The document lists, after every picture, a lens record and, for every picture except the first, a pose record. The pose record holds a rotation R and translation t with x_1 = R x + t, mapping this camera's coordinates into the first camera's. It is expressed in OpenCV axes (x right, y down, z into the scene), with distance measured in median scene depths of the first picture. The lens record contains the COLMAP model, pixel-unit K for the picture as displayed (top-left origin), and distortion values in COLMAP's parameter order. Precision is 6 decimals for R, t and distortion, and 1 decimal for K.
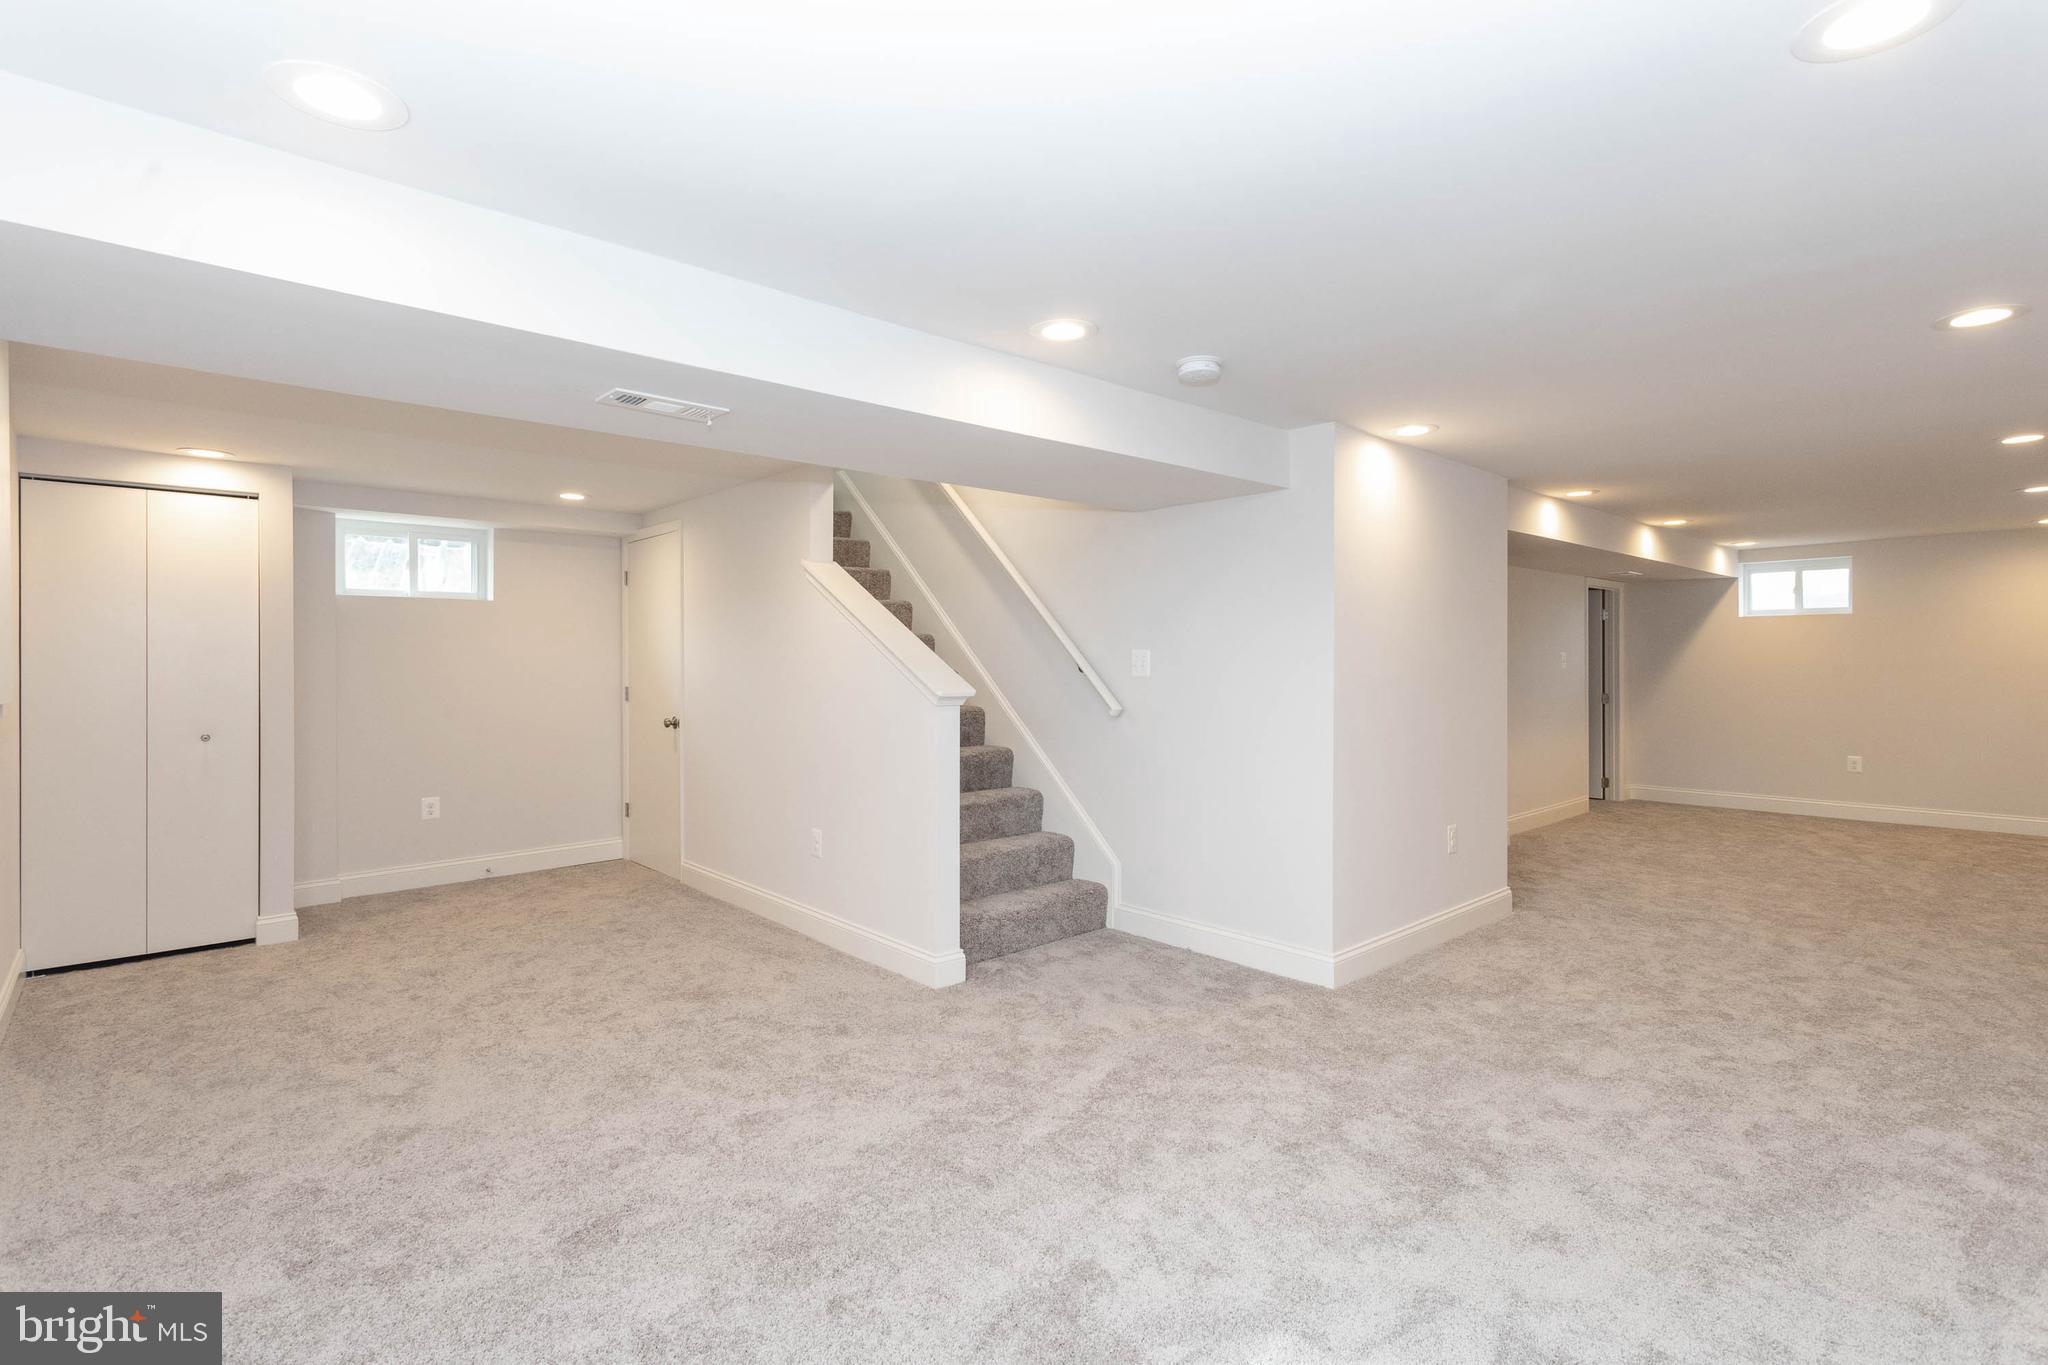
lens RADIAL K [[990.2, 0, 1024.0], [0, 990.2, 682.5], [0, 0, 1]] dist [0.001156, 0.000673]
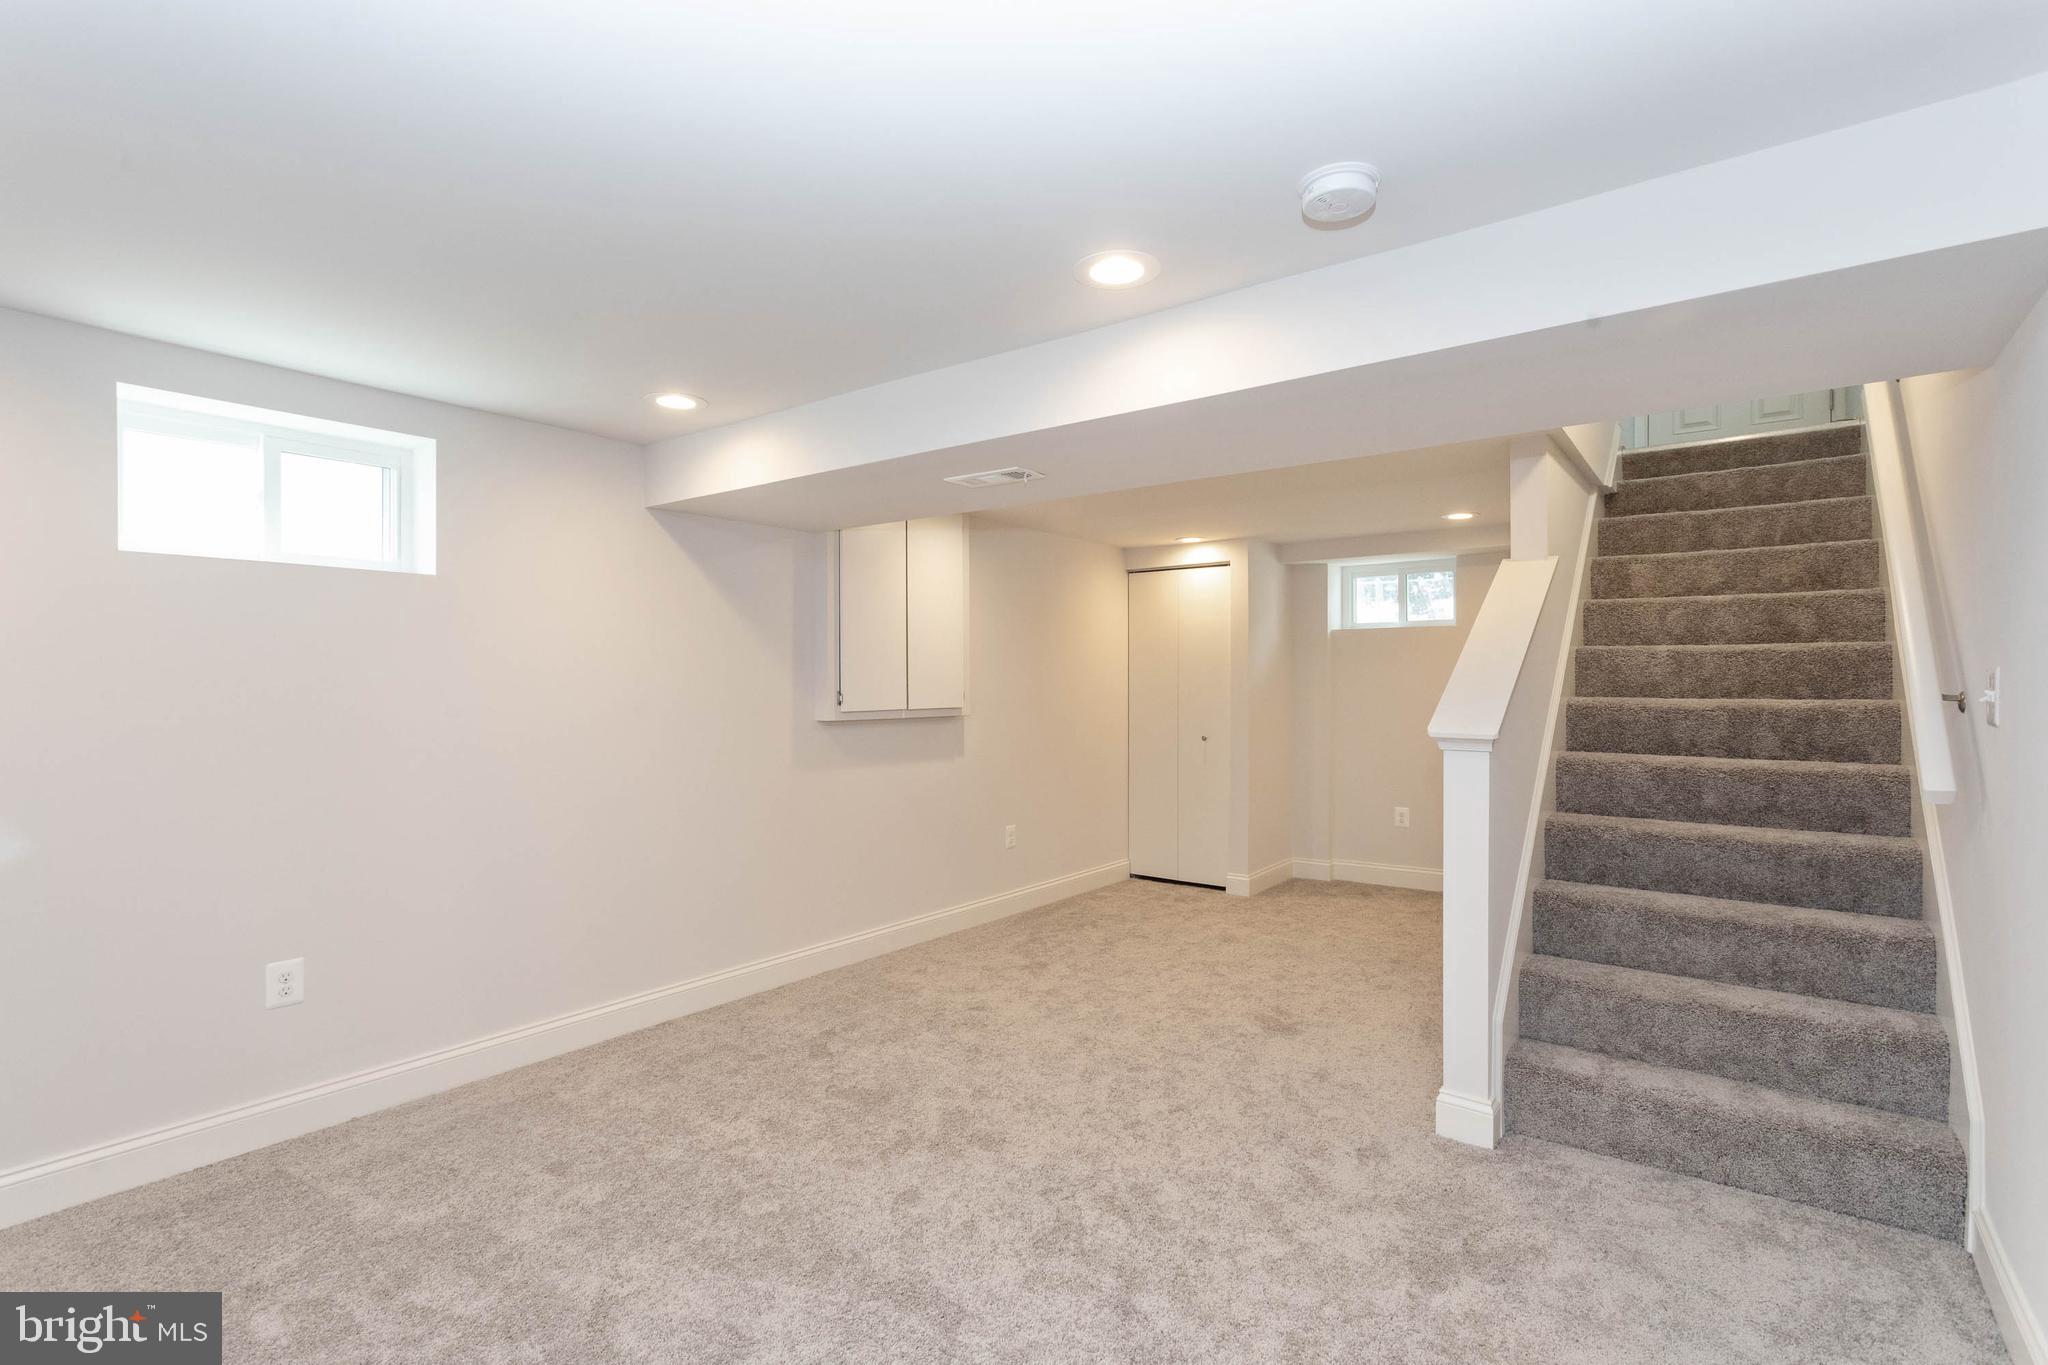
lens RADIAL K [[968.9, 0, 1026.7], [0, 968.9, 675.4], [0, 0, 1]] dist [0.003146, 0.000270]
pose [[0.180306, -0.007199, -0.983584, 0.499422], [-0.018693, 0.999768, -0.010744, -0.014746], [0.983433, 0.020324, 0.180129, 0.498158]]
